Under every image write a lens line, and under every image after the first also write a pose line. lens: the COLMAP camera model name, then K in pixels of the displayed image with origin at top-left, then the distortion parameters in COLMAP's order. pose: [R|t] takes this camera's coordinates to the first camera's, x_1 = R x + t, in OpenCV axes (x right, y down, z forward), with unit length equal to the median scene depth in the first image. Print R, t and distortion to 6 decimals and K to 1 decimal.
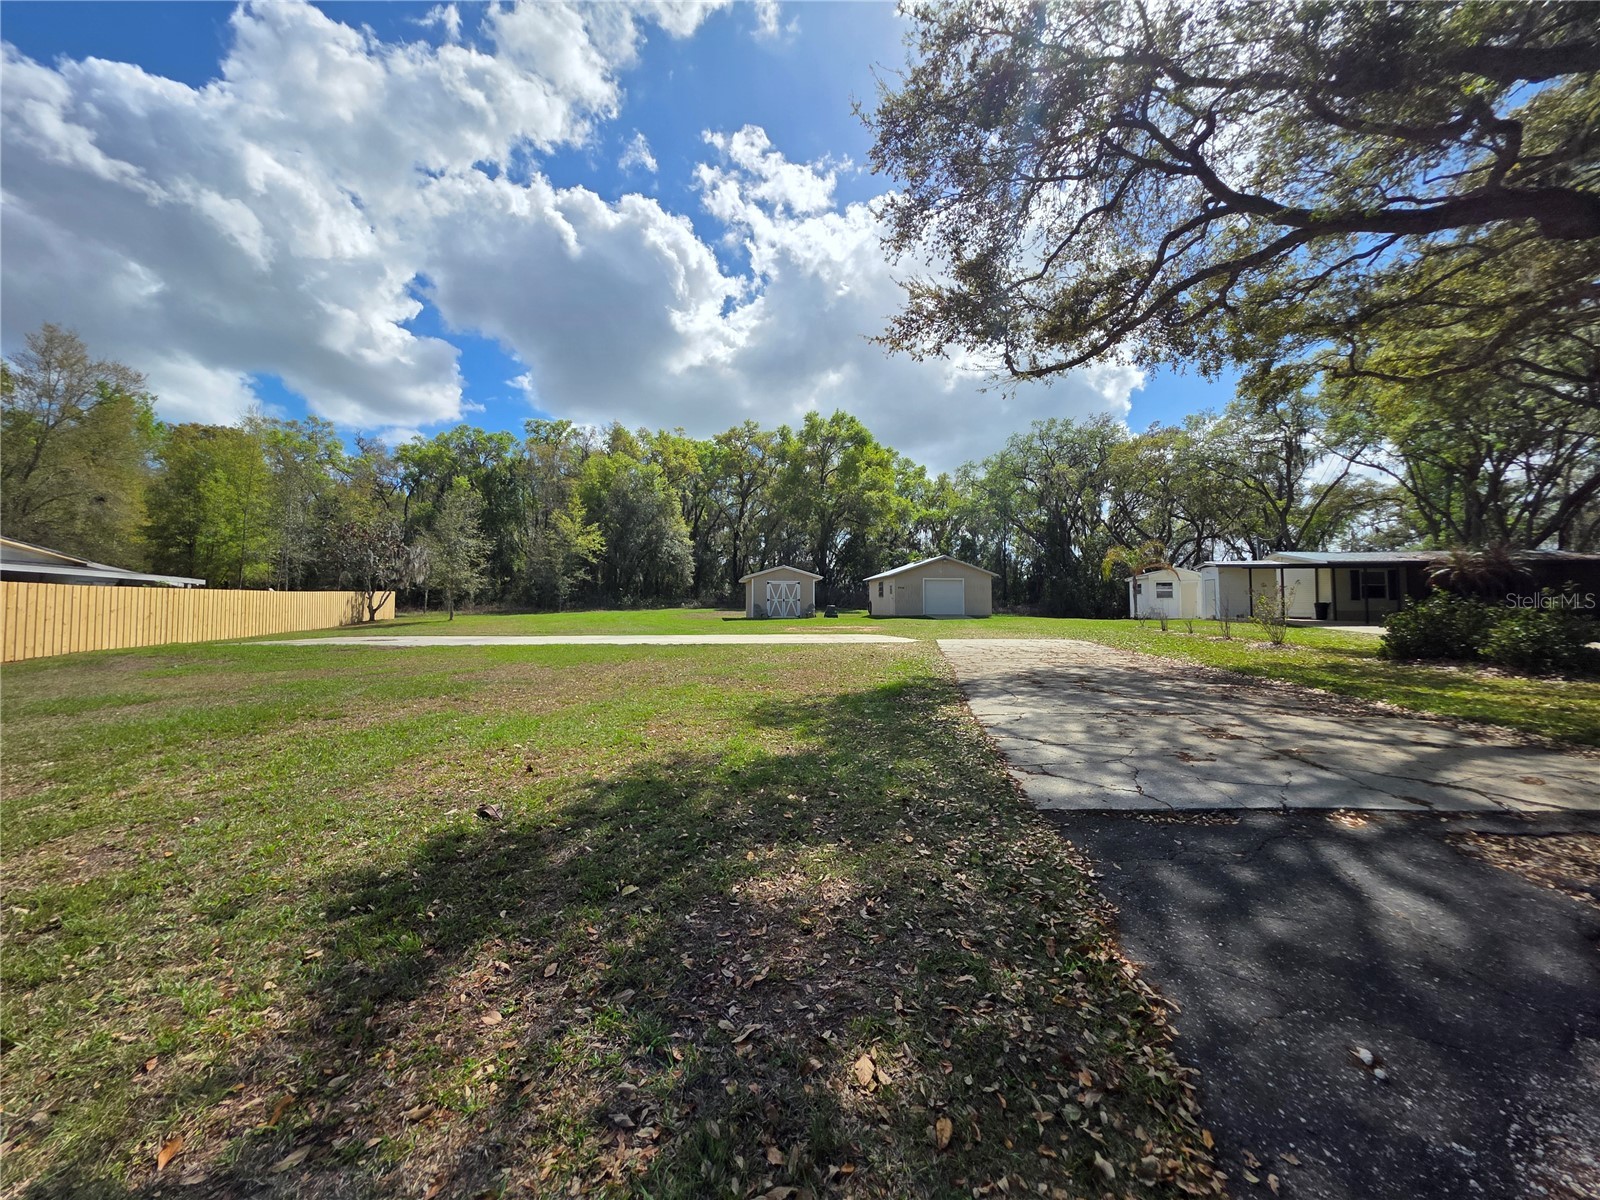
lens RADIAL K [[645.0, 0, 807.5], [0, 645.0, 585.8], [0, 0, 1]] dist [-0.000564, -0.000077]
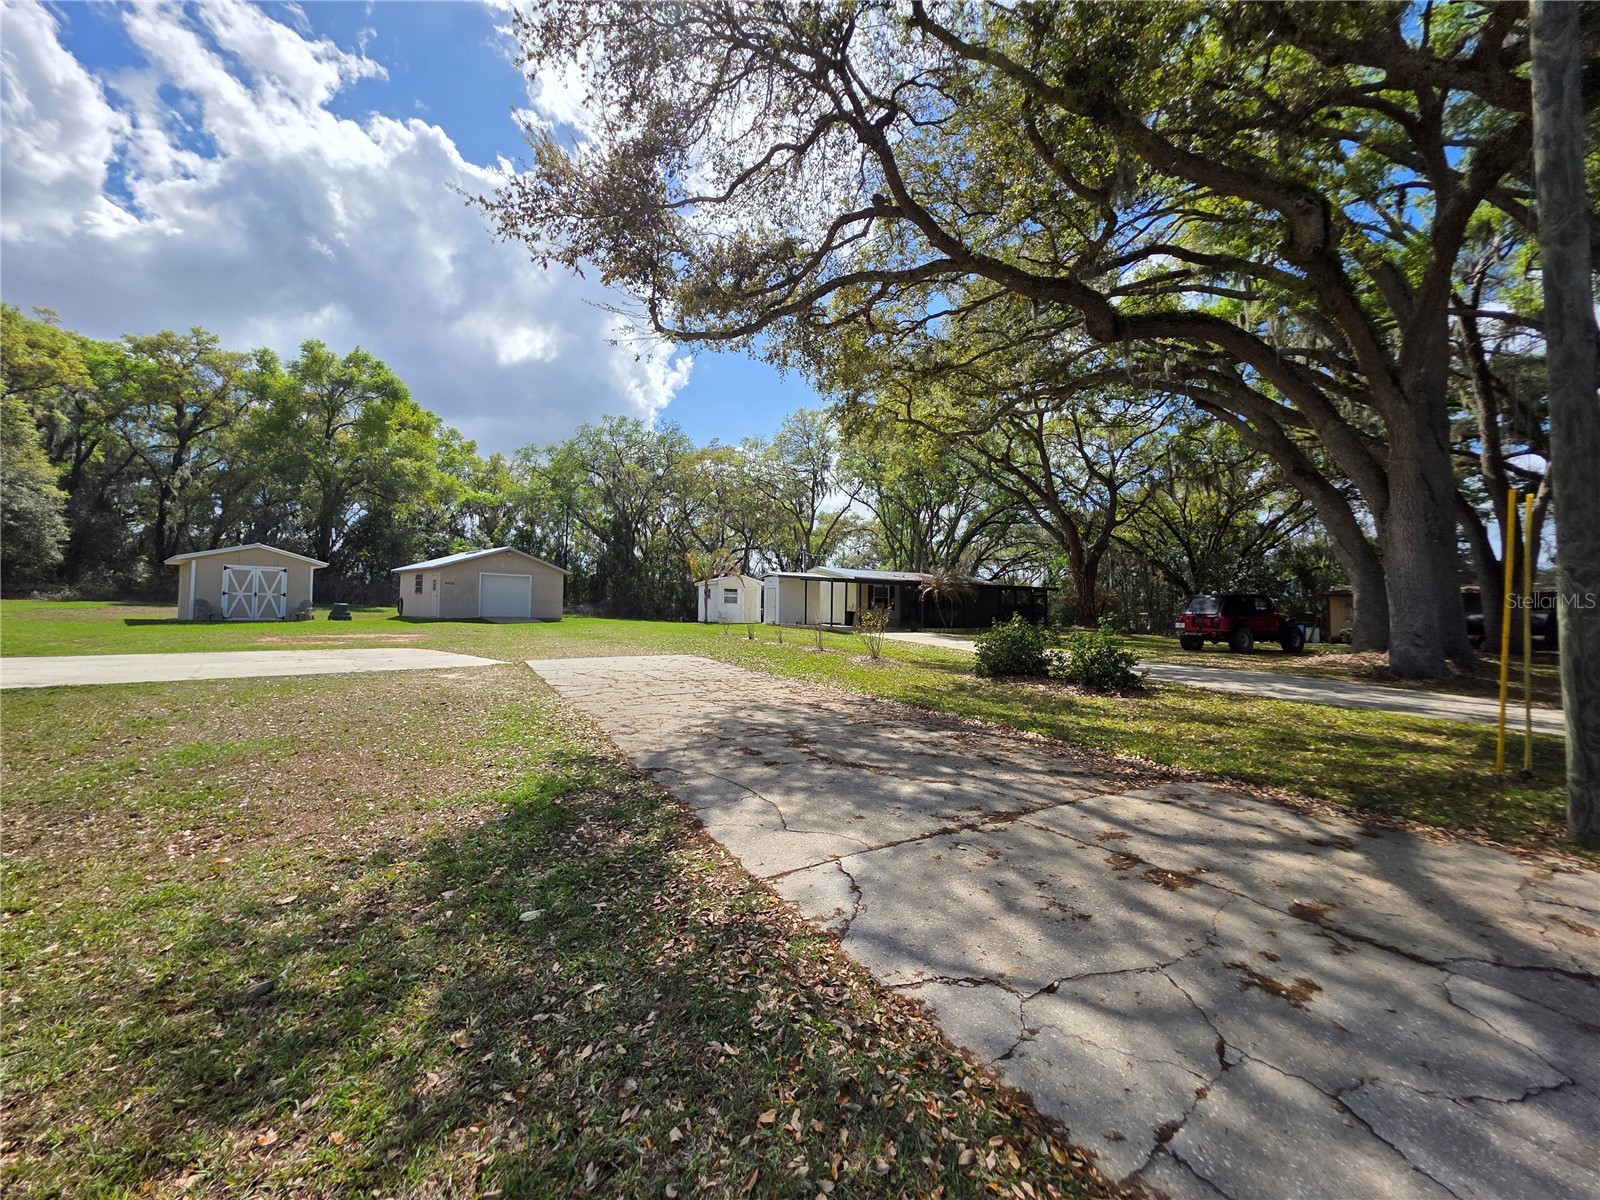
lens RADIAL K [[639.4, 0, 806.9], [0, 639.4, 587.6], [0, 0, 1]] dist [0.001153, -0.000145]
pose [[0.778273, 0.037068, 0.626831, -0.004959], [-0.042574, 0.999074, -0.006221, -0.003665], [-0.626481, -0.021845, 0.779131, 0.069526]]
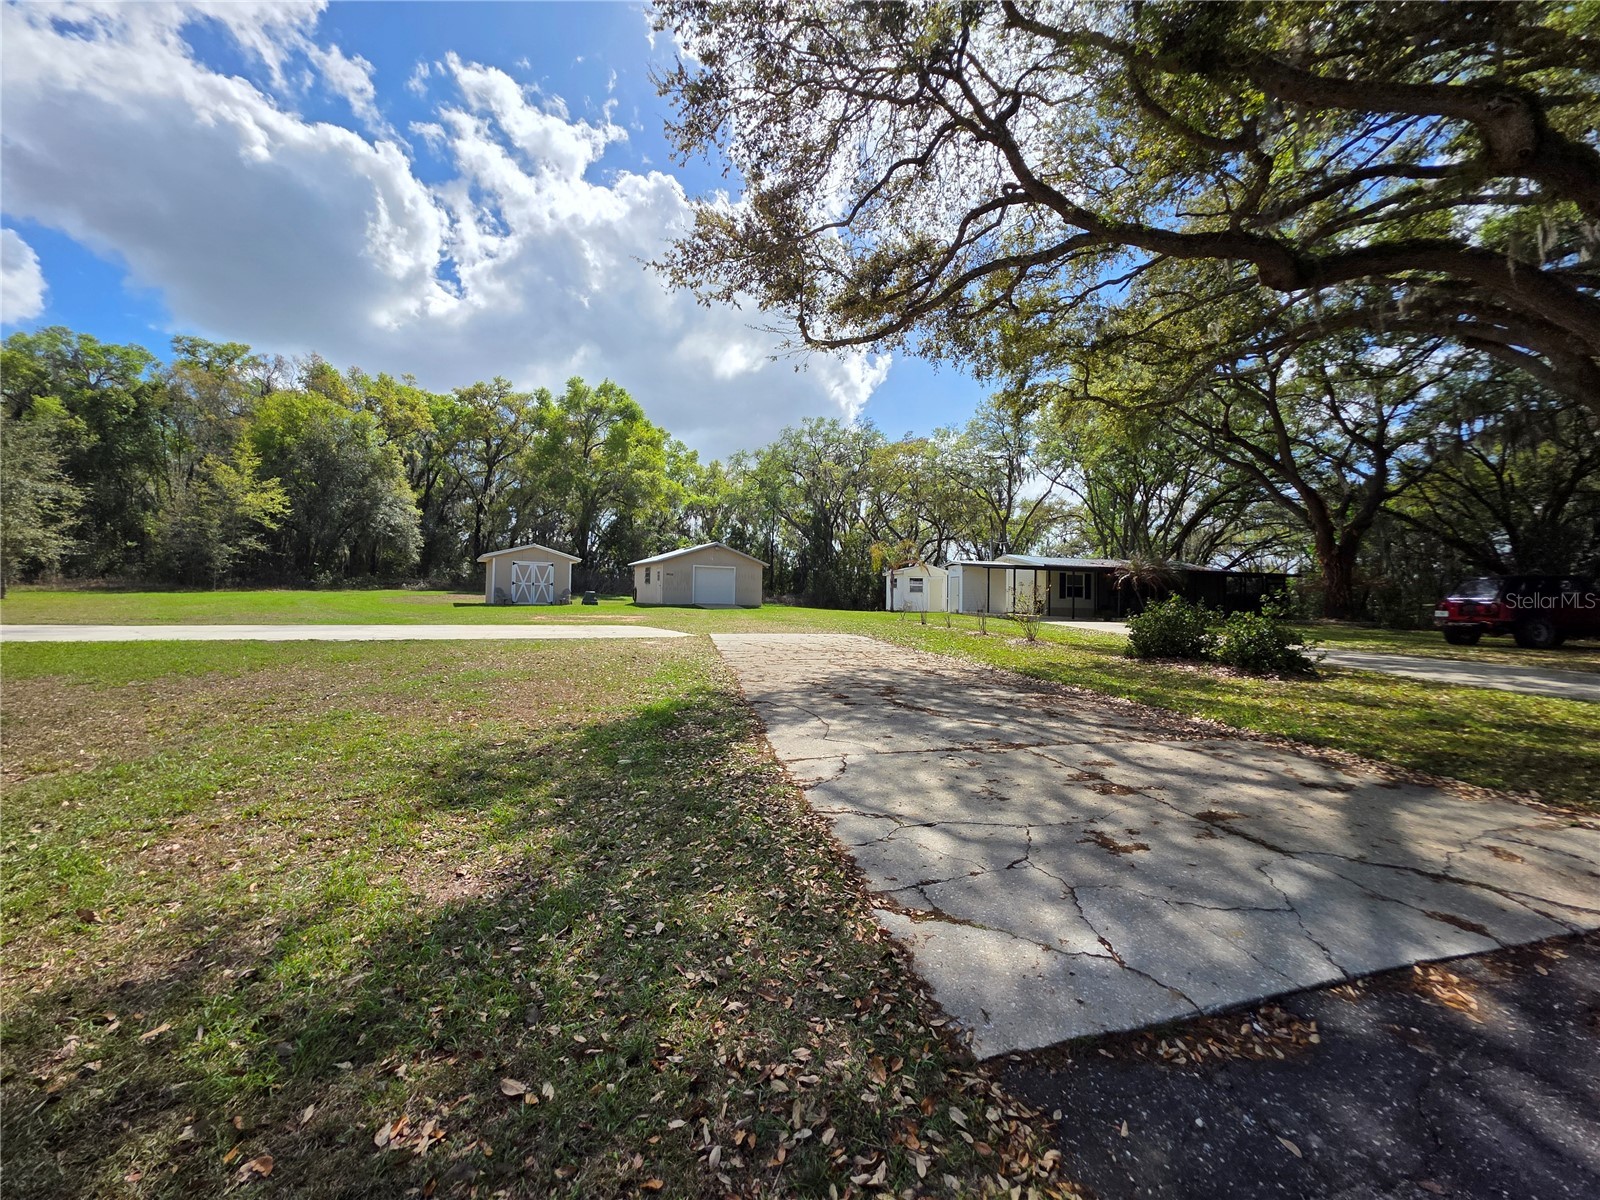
lens RADIAL K [[639.4, 0, 806.9], [0, 639.4, 587.6], [0, 0, 1]] dist [0.001153, -0.000145]
pose [[0.935982, 0.027513, 0.350970, 0.004086], [-0.035540, 0.999233, 0.016447, -0.000013], [-0.350249, -0.027868, 0.936242, 0.041044]]
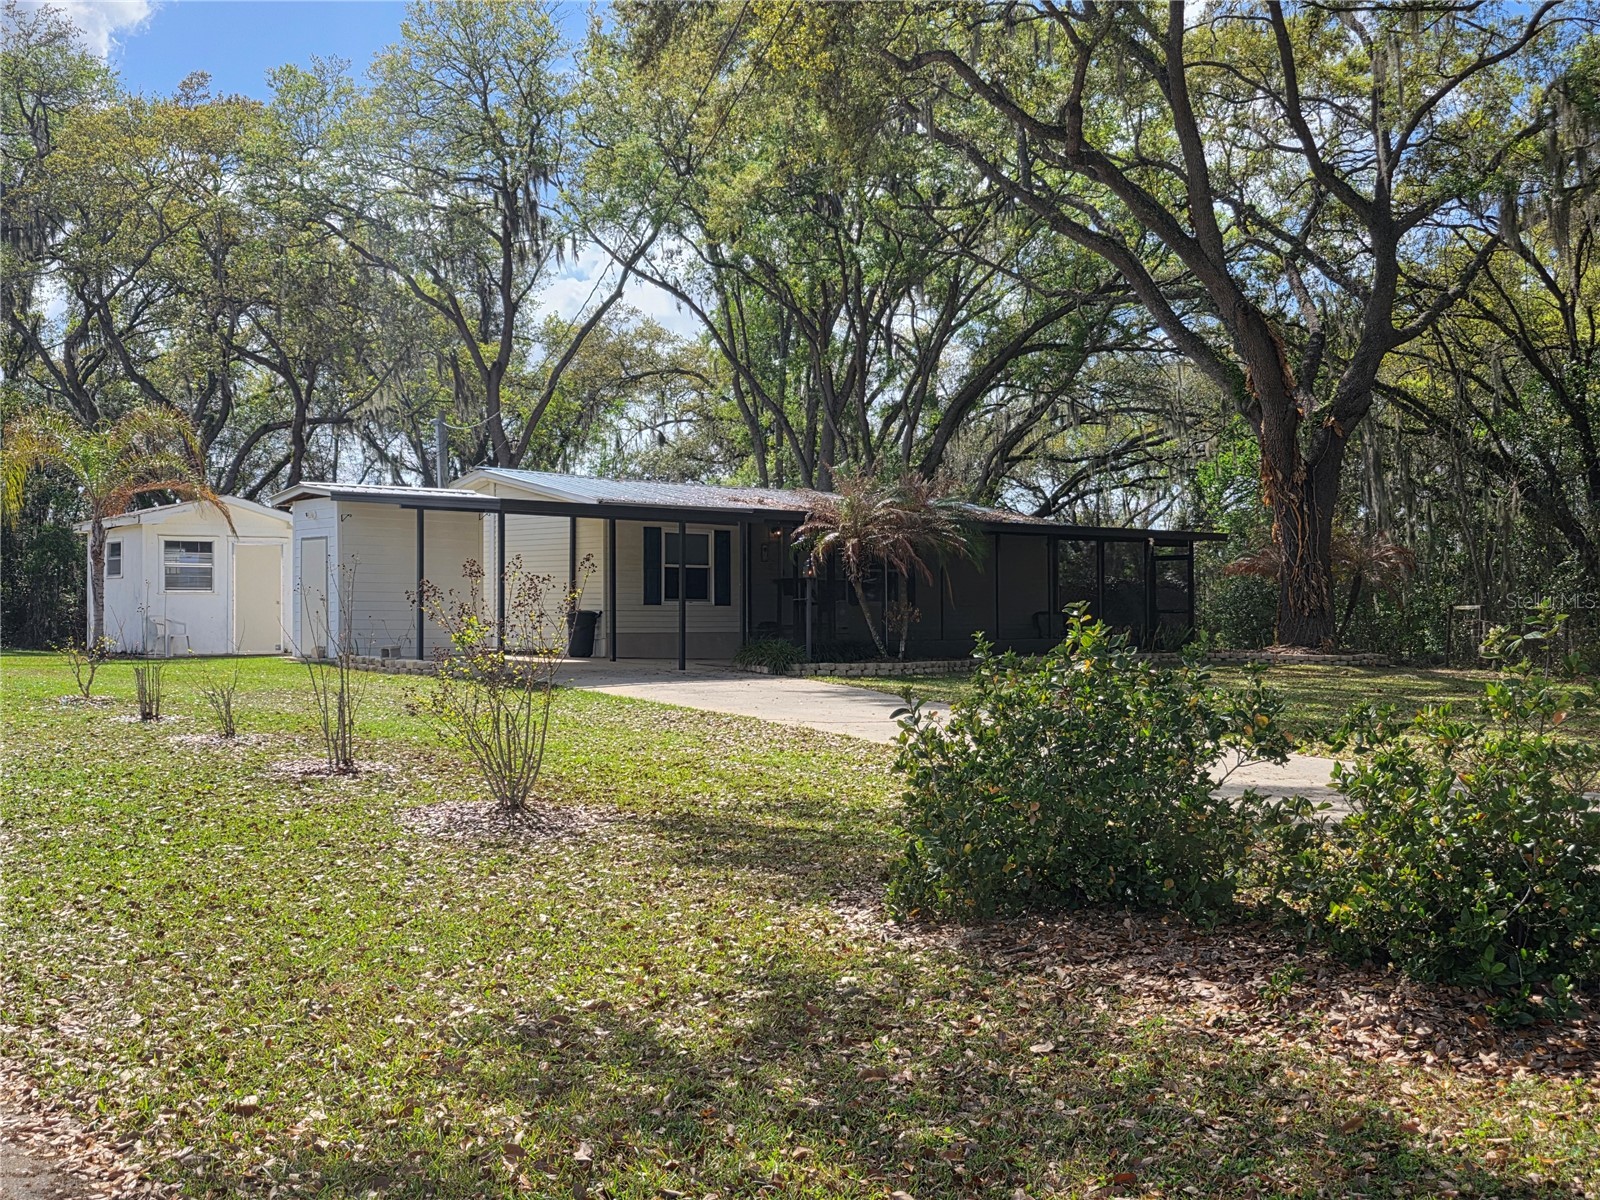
lens RADIAL K [[1729.7, 0, 800.0], [0, 1729.7, 600.0], [0, 0, 1]] dist [0.180253, -0.630442]
pose [[0.682509, 0.009230, 0.730819, 0.084985], [-0.034217, 0.999227, 0.019335, -0.001817], [-0.730076, -0.038203, 0.682297, 0.125778]]
